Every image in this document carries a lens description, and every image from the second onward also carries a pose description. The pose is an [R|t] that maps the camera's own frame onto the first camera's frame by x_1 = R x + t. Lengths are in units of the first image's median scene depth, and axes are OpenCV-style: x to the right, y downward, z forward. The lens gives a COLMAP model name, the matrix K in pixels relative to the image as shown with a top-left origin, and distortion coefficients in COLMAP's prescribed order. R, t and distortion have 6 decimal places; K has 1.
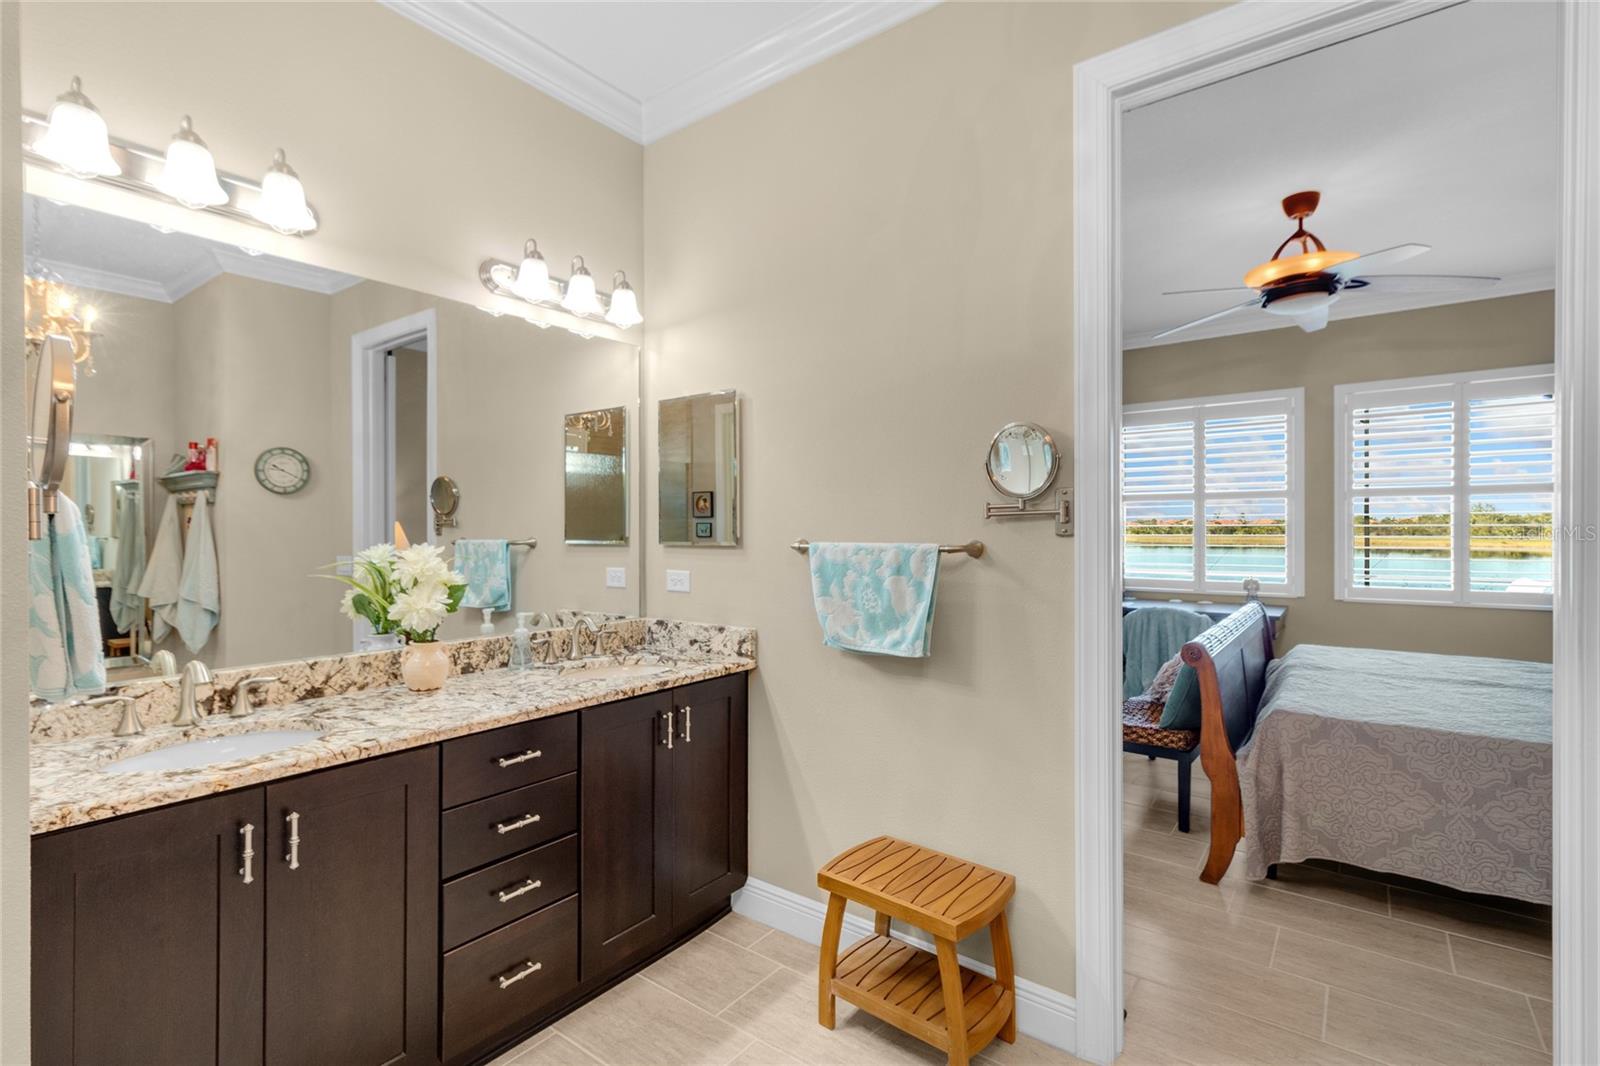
lens RADIAL K [[738.8, 0, 795.5], [0, 738.8, 535.6], [0, 0, 1]] dist [-0.000859, 0.000257]
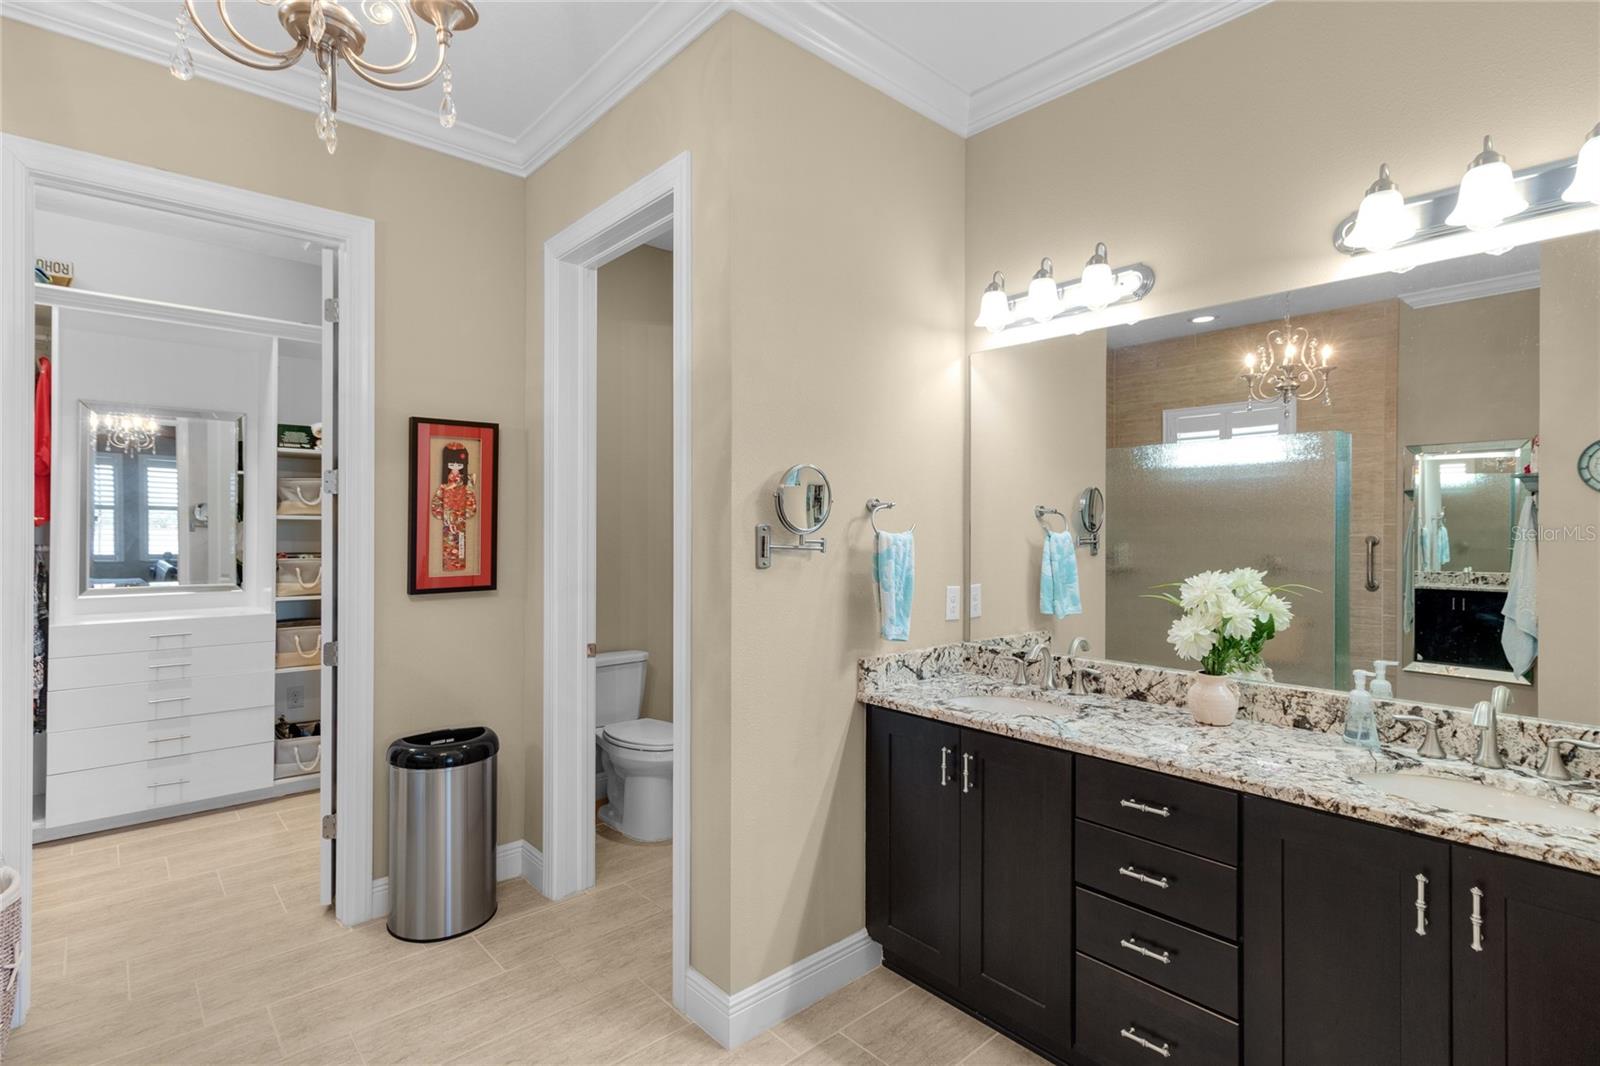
lens RADIAL K [[766.2, 0, 771.4], [0, 766.2, 521.6], [0, 0, 1]] dist [0.000753, 0.001408]
pose [[-0.210140, -0.004123, -0.977663, 0.617921], [-0.008049, 0.999965, -0.002487, -0.047860], [0.977638, 0.007347, -0.210166, 0.682488]]
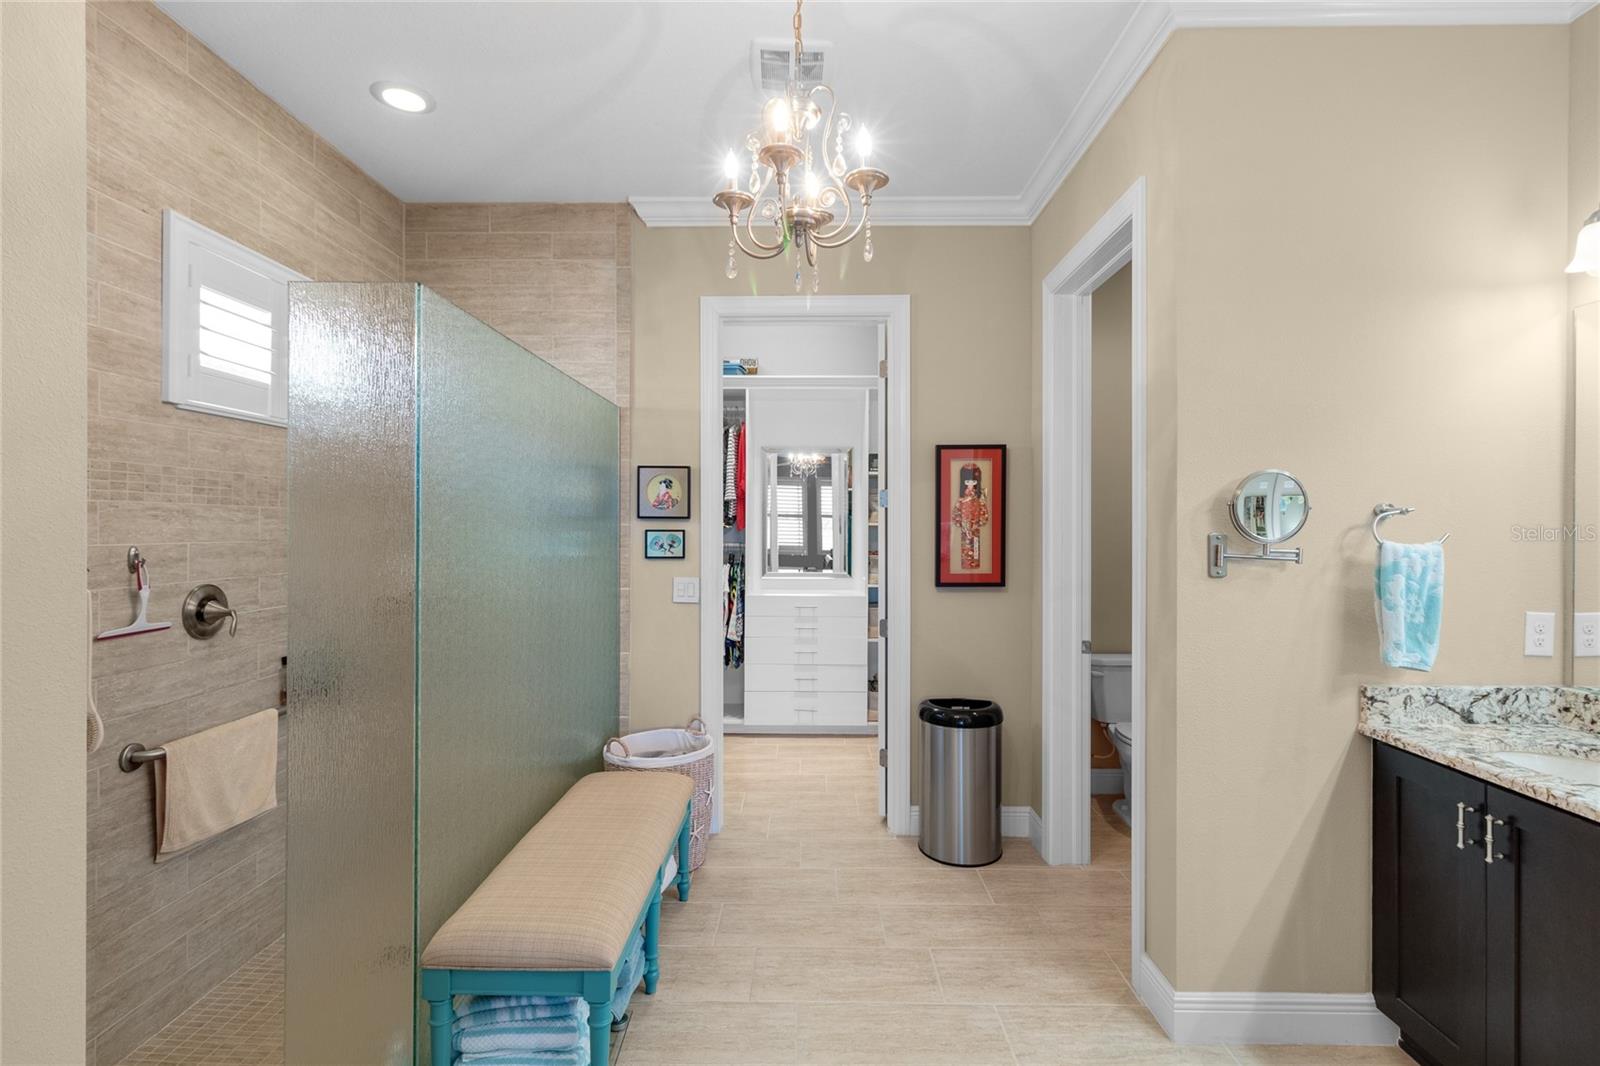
lens RADIAL K [[738.8, 0, 797.0], [0, 738.8, 527.3], [0, 0, 1]] dist [-0.000859, 0.000257]
pose [[-0.808579, 0.000966, -0.588387, 0.645352], [-0.003631, 0.999971, 0.006631, -0.059486], [0.588377, 0.007498, -0.808552, 0.940104]]
